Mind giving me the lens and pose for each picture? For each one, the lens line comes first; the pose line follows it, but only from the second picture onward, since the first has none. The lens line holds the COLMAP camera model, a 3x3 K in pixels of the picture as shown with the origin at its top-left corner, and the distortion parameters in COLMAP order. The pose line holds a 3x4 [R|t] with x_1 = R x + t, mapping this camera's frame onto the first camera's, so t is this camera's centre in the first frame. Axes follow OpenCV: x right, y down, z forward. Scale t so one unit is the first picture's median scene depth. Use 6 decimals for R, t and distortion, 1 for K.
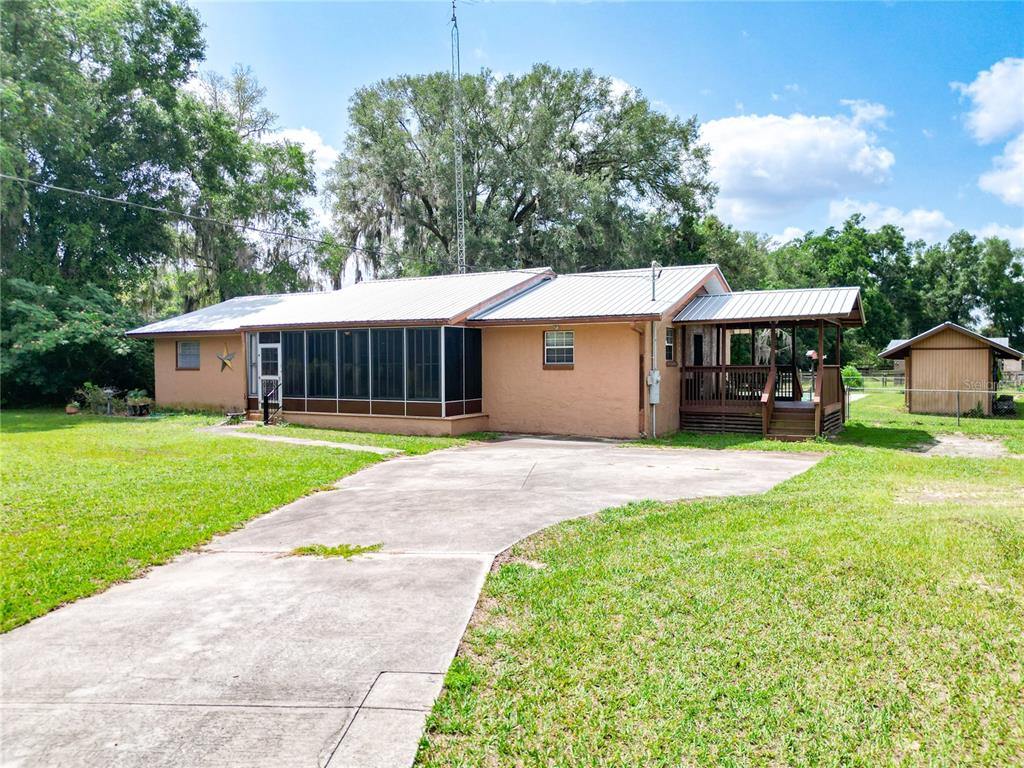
lens RADIAL K [[699.2, 0, 512.0], [0, 699.2, 384.0], [0, 0, 1]] dist [0.084076, -0.001145]
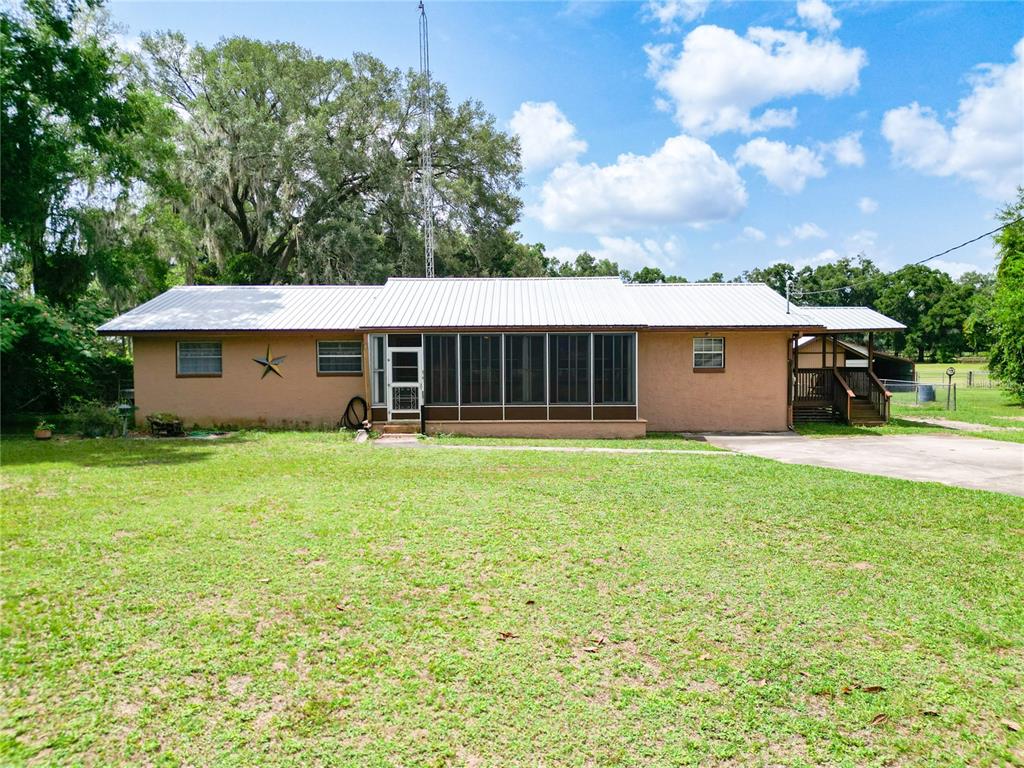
lens RADIAL K [[699.2, 0, 512.0], [0, 699.2, 384.0], [0, 0, 1]] dist [0.084076, -0.001145]
pose [[0.879192, -0.019013, 0.476087, -0.656671], [0.017124, 0.999819, 0.008306, -0.015293], [-0.476159, 0.000850, 0.879359, 0.144490]]
